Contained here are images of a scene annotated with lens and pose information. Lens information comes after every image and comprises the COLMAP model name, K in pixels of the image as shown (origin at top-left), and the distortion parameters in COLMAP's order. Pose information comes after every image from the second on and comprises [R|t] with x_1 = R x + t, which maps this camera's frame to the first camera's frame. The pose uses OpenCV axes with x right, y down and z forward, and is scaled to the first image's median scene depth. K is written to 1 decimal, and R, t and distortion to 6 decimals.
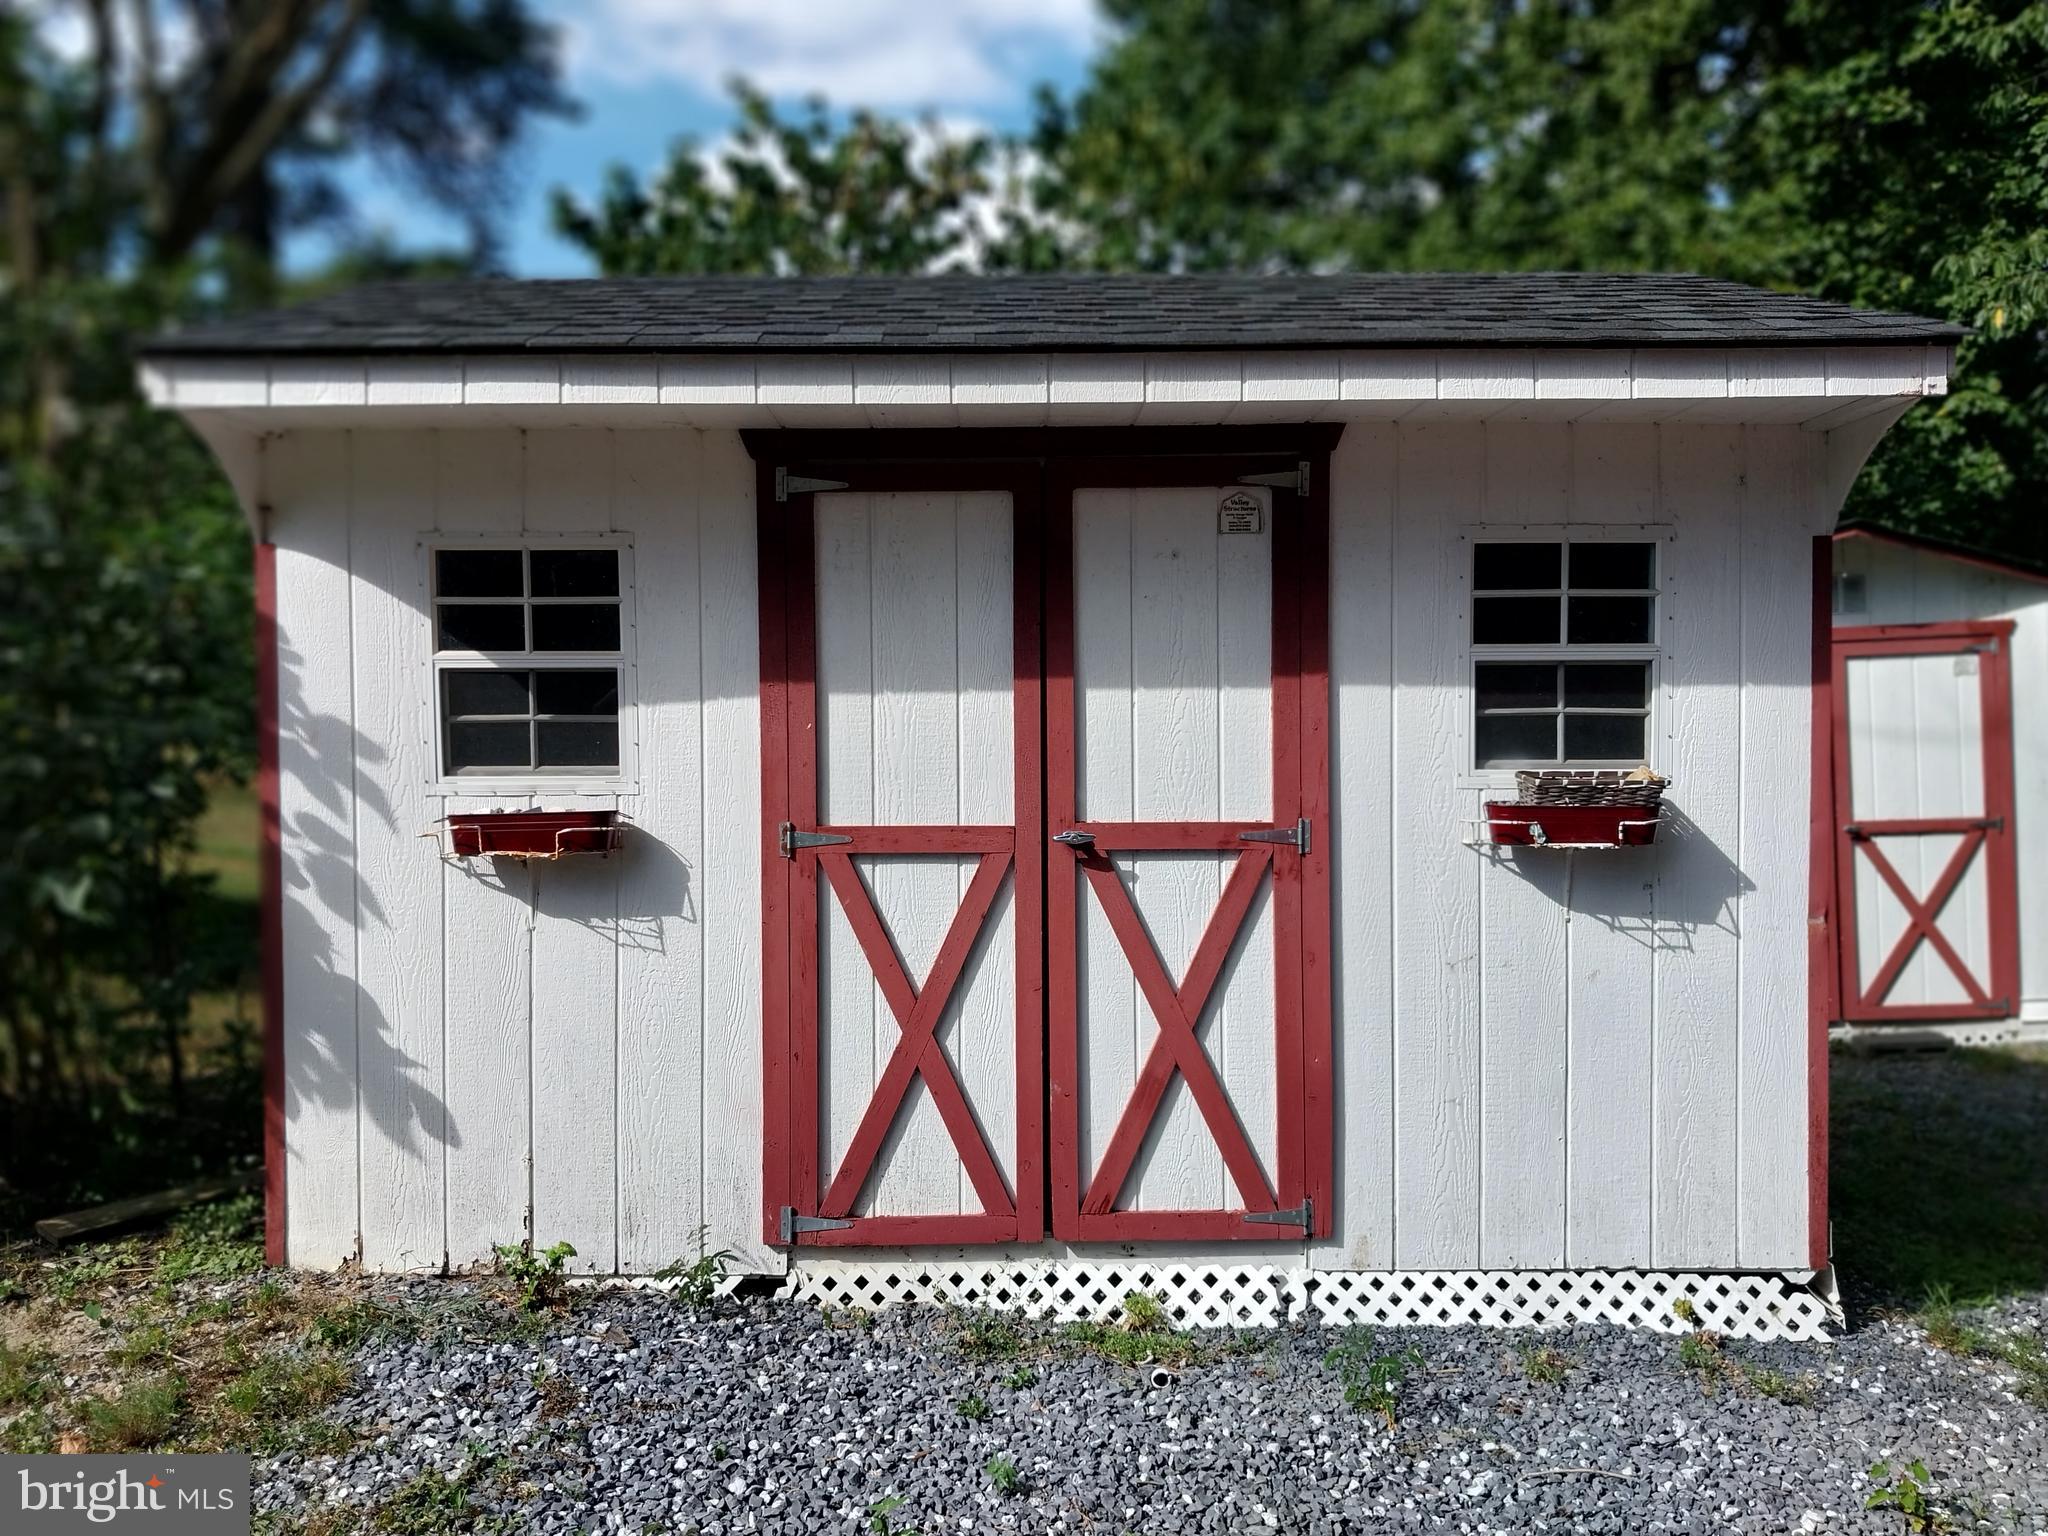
lens RADIAL K [[1607.8, 0, 1012.4], [0, 1607.8, 744.4], [0, 0, 1]] dist [0.011876, -0.023969]
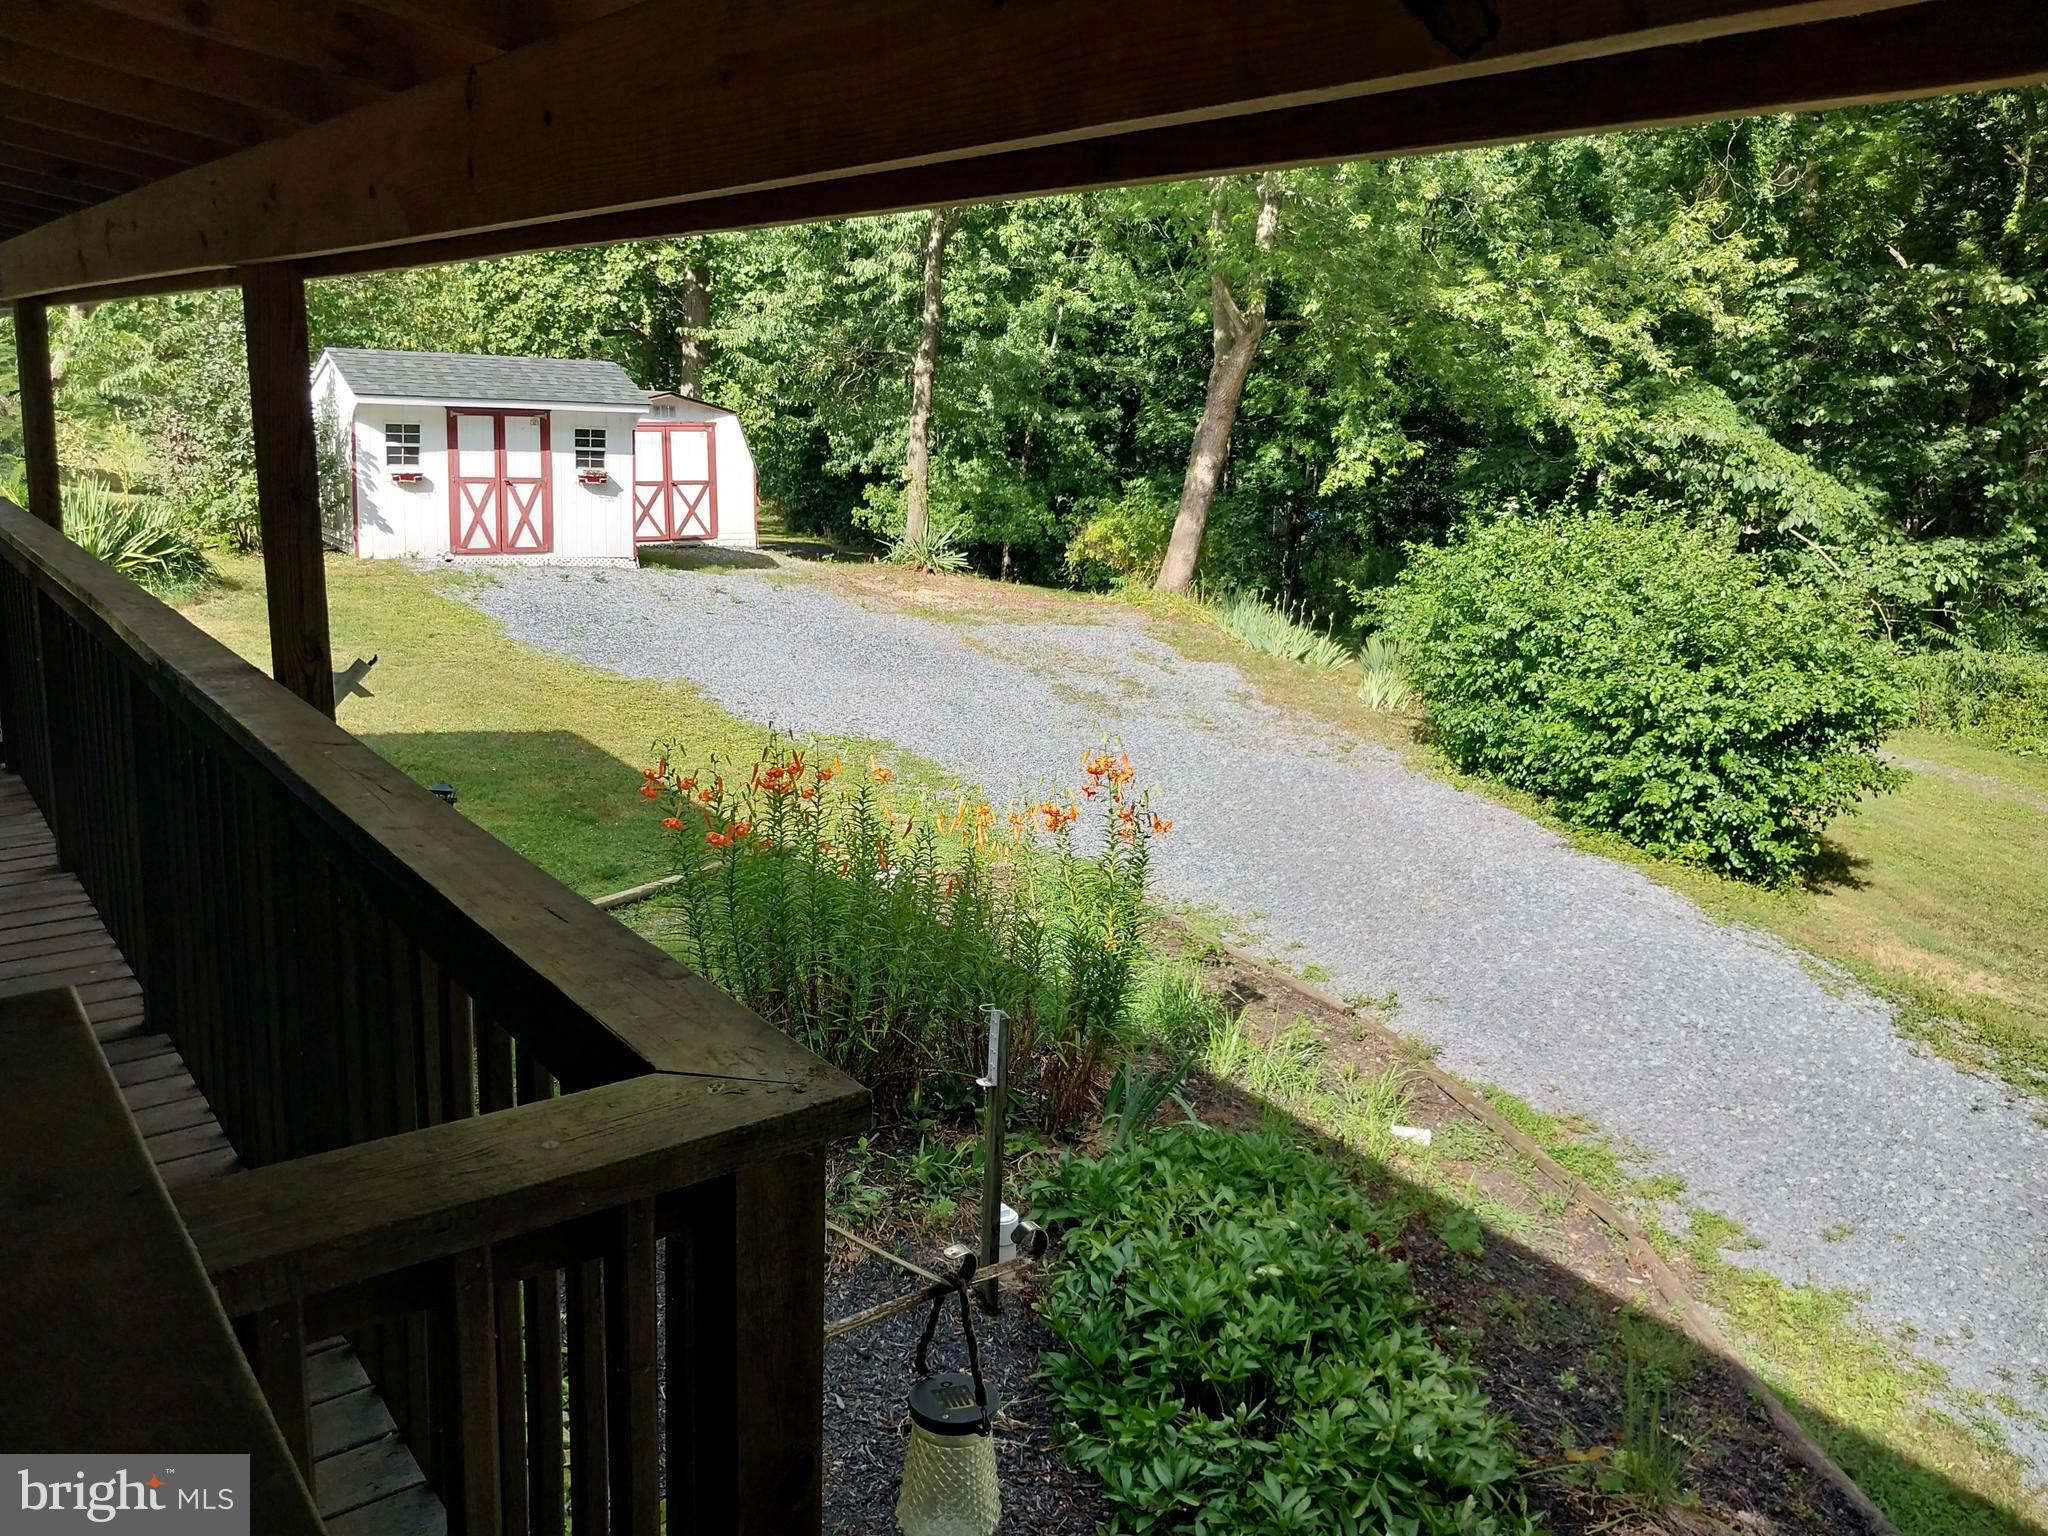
lens RADIAL K [[1607.8, 0, 1012.4], [0, 1607.8, 744.4], [0, 0, 1]] dist [0.011876, -0.023969]
pose [[0.833792, -0.072652, 0.547277, -1.617337], [-0.041788, 0.980154, 0.193784, -0.197431], [-0.550495, -0.184445, 0.814208, -4.685549]]
